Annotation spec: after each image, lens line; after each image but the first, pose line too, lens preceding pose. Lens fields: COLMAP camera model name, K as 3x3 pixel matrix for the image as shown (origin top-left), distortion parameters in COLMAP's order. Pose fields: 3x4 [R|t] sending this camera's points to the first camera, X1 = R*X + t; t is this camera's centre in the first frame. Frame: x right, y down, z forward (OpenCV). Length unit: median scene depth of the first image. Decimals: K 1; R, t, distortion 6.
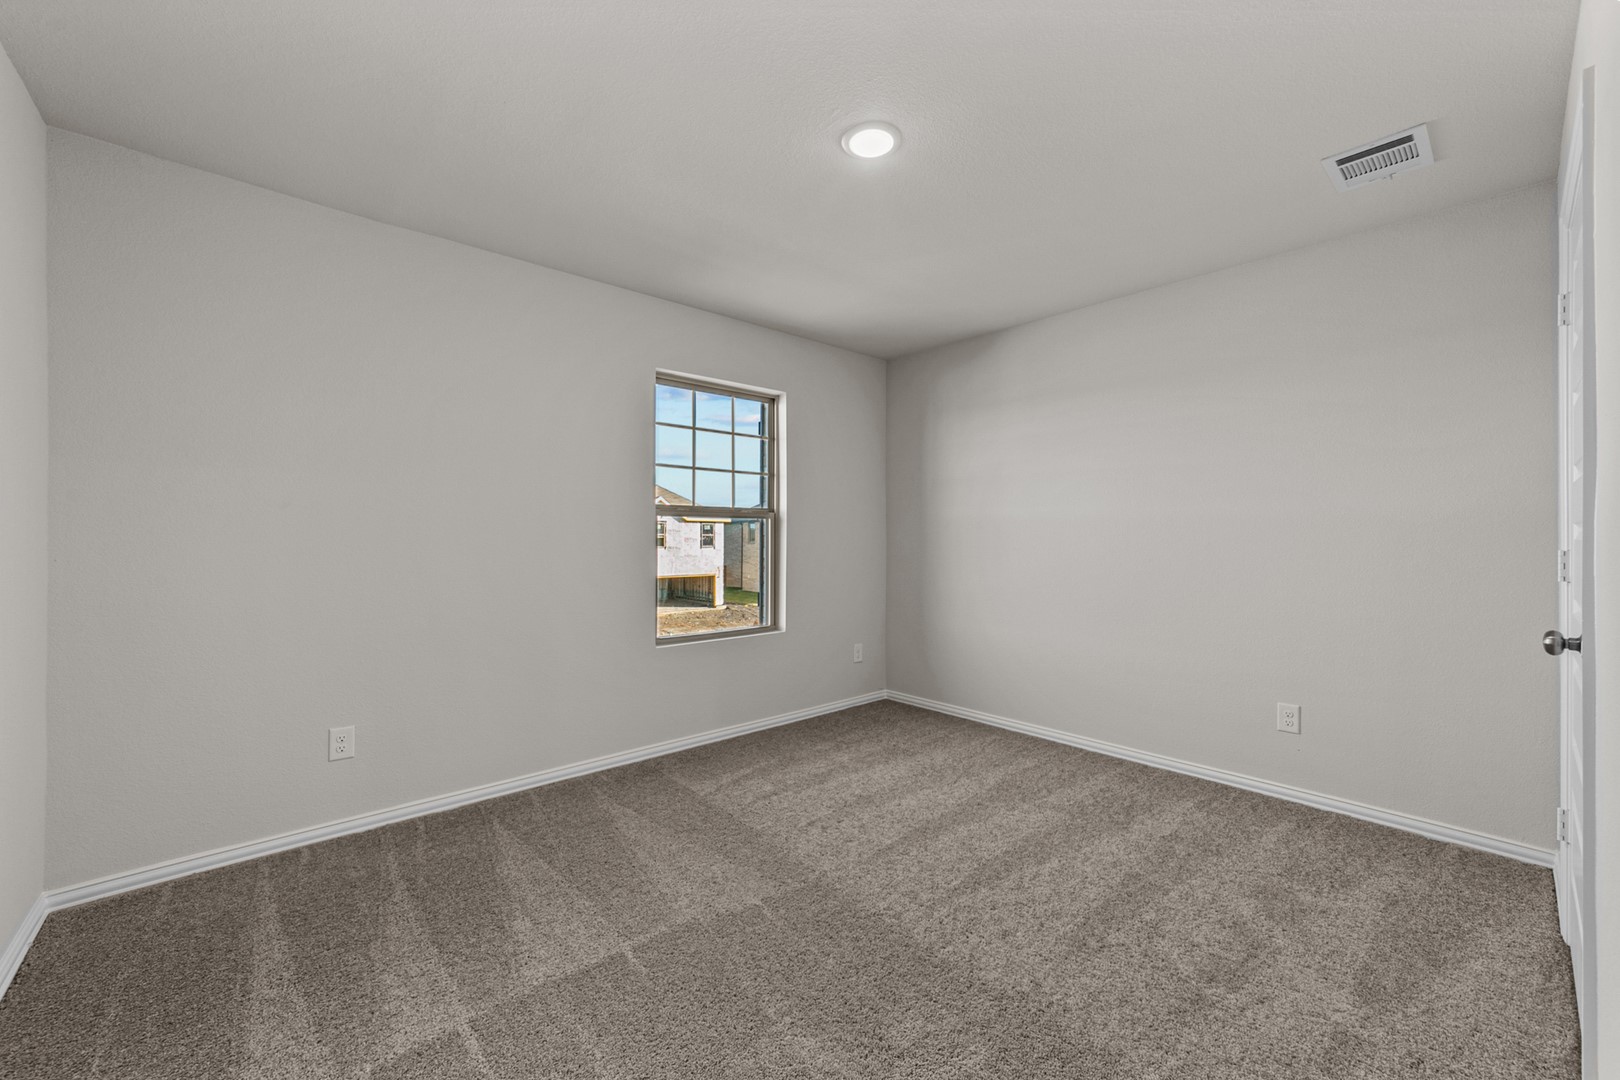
lens RADIAL K [[623.0, 0, 816.5], [0, 623.0, 533.0], [0, 0, 1]] dist [0.001163, 0.000394]
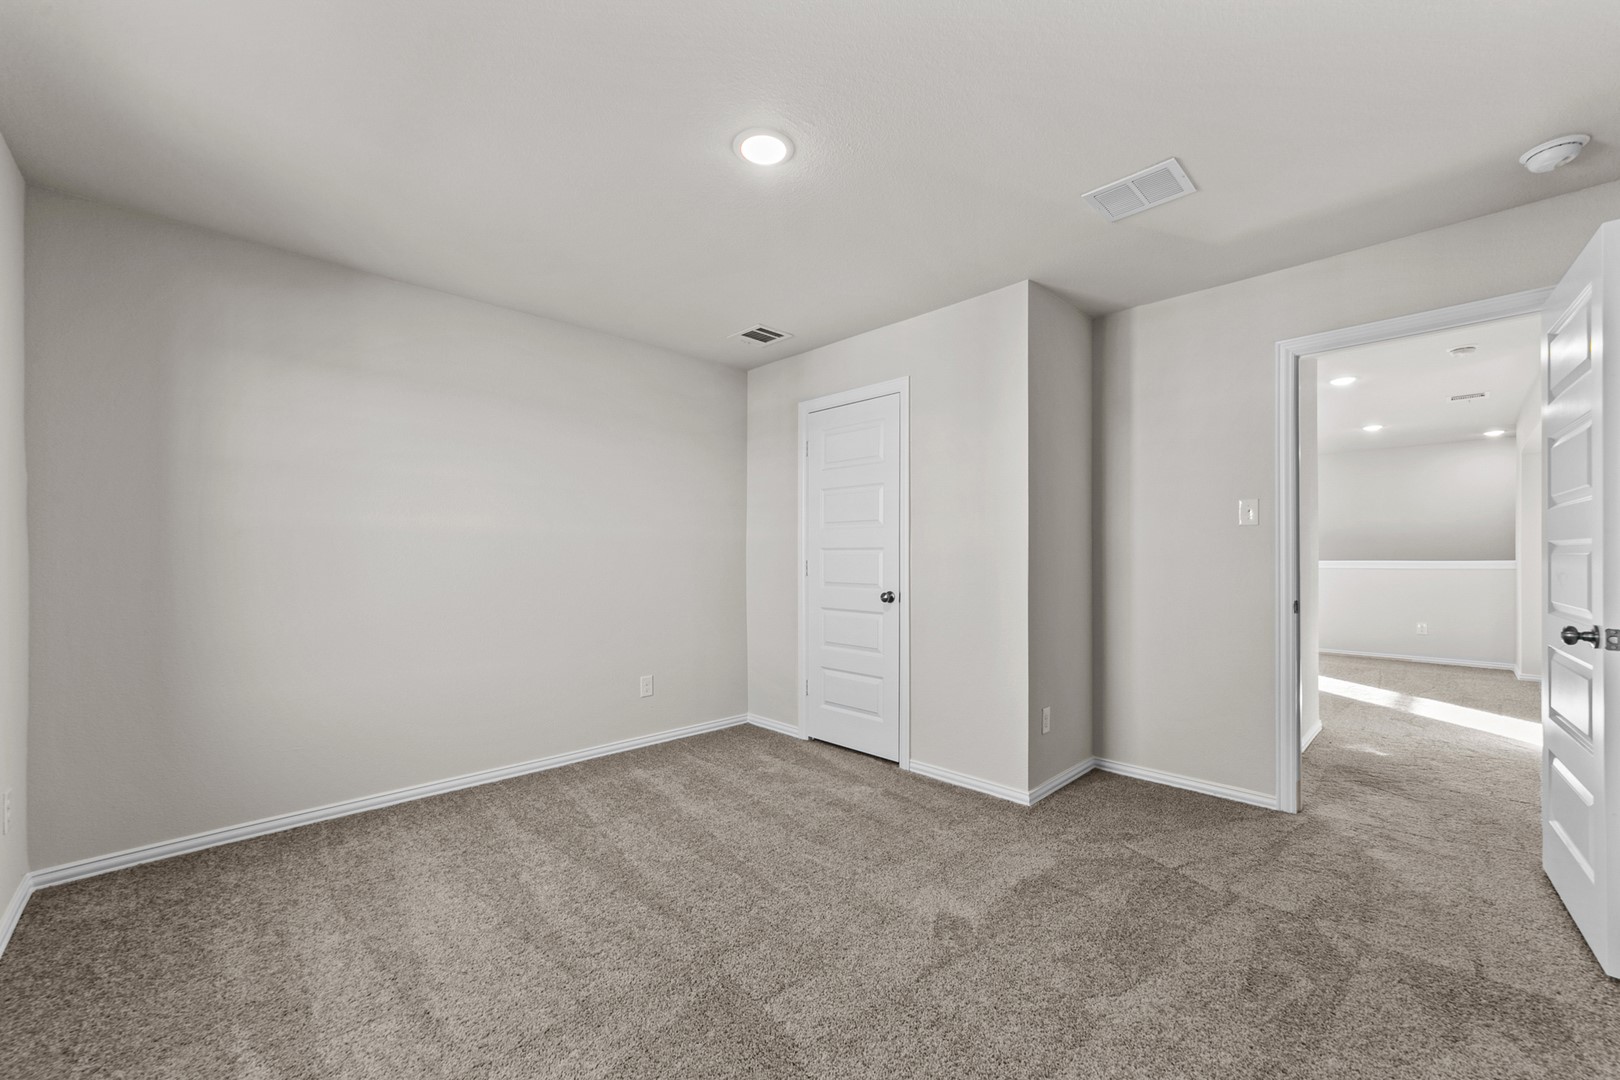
lens RADIAL K [[623.0, 0, 818.4], [0, 623.0, 553.4], [0, 0, 1]] dist [0.001163, 0.000394]
pose [[-0.043615, 0.008054, 0.999016, -0.633332], [-0.010823, 0.999905, -0.008534, 0.008387], [-0.998990, -0.011184, -0.043524, 0.668936]]
